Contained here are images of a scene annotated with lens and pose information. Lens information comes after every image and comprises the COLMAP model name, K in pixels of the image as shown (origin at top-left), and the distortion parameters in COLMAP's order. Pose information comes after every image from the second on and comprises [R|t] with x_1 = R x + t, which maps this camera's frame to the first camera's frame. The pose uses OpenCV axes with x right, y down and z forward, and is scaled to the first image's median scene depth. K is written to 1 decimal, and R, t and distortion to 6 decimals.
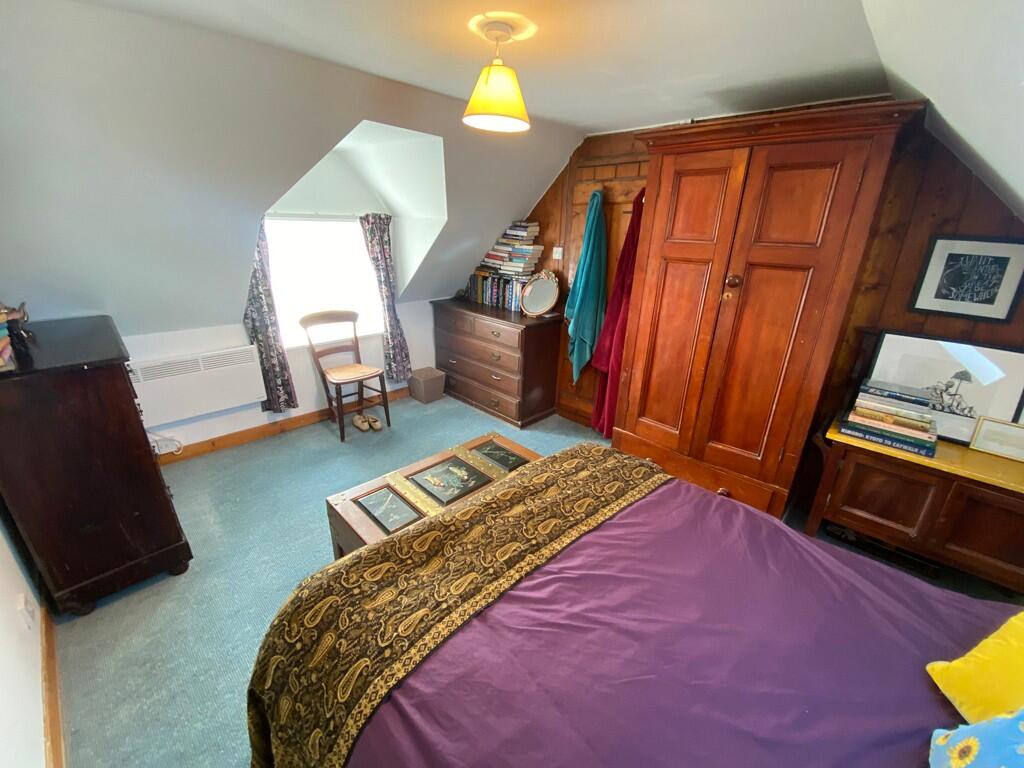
lens RADIAL K [[413.0, 0, 509.6], [0, 413.0, 384.5], [0, 0, 1]] dist [0.039454, -0.033369]
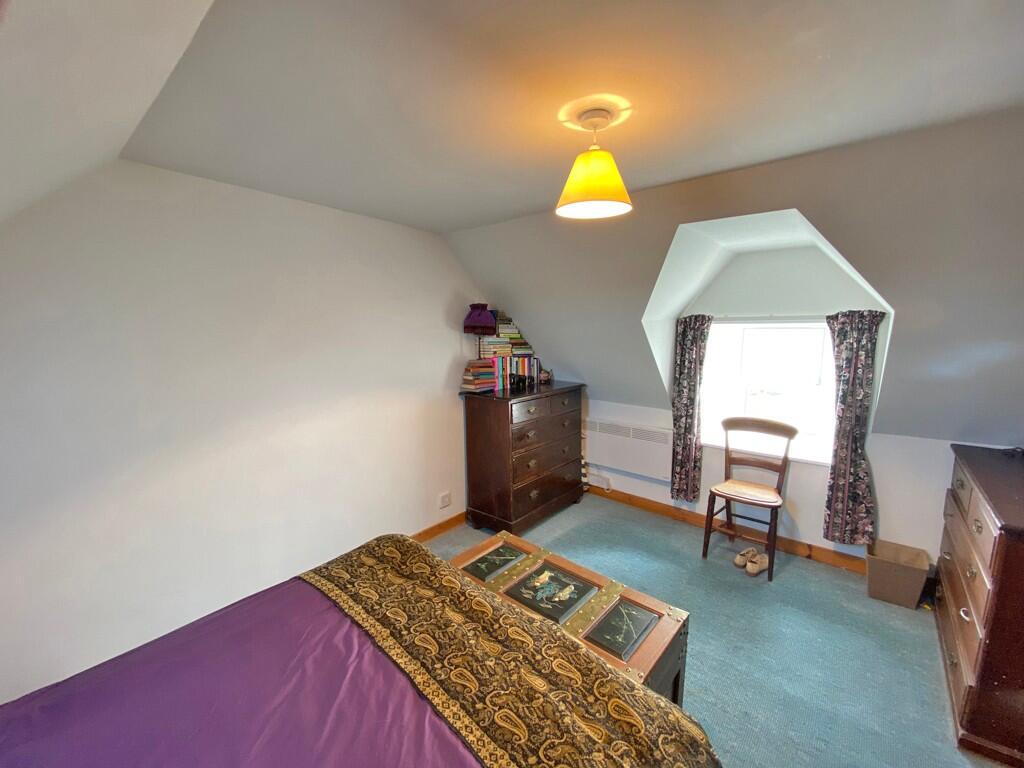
lens RADIAL K [[413.0, 0, 509.6], [0, 413.0, 384.5], [0, 0, 1]] dist [0.039454, -0.033369]
pose [[0.064101, 0.104669, -0.992439, 0.627109], [-0.346041, 0.935114, 0.076273, -0.200247], [0.936027, 0.338535, 0.096161, 0.613402]]
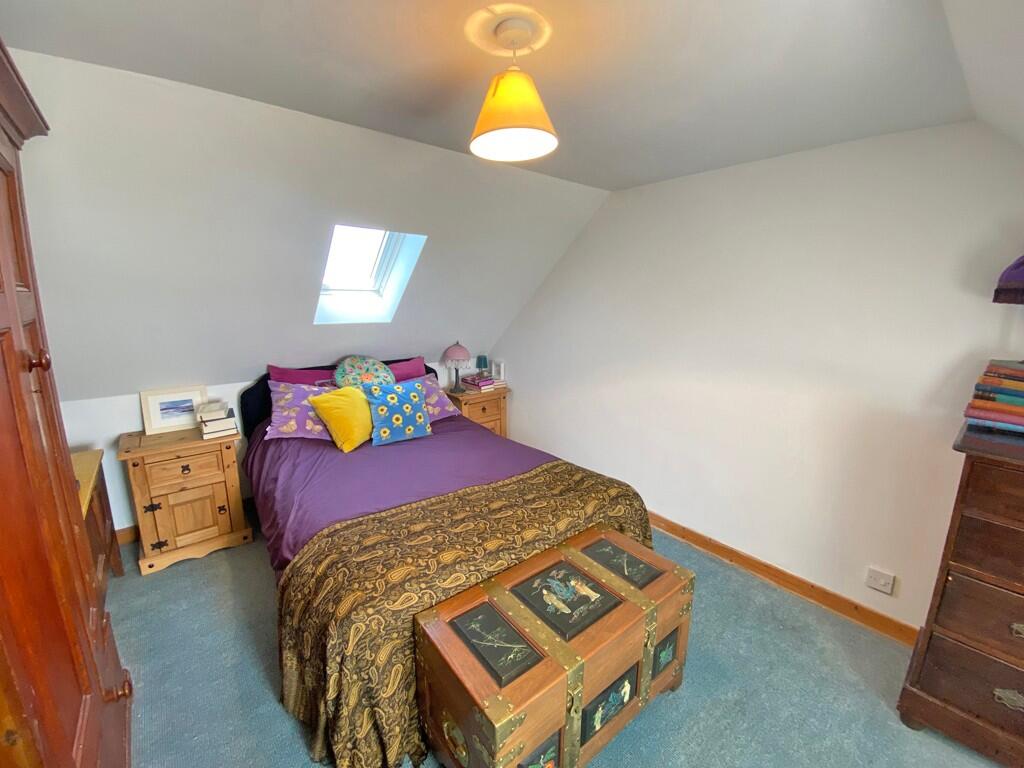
lens RADIAL K [[409.4, 0, 507.7], [0, 409.4, 380.6], [0, 0, 1]] dist [0.064564, -0.032134]
pose [[-0.992407, -0.061798, 0.106350, -0.085441], [0.003187, 0.851418, 0.524479, -0.468500], [-0.122960, 0.520835, -0.844755, 1.319070]]
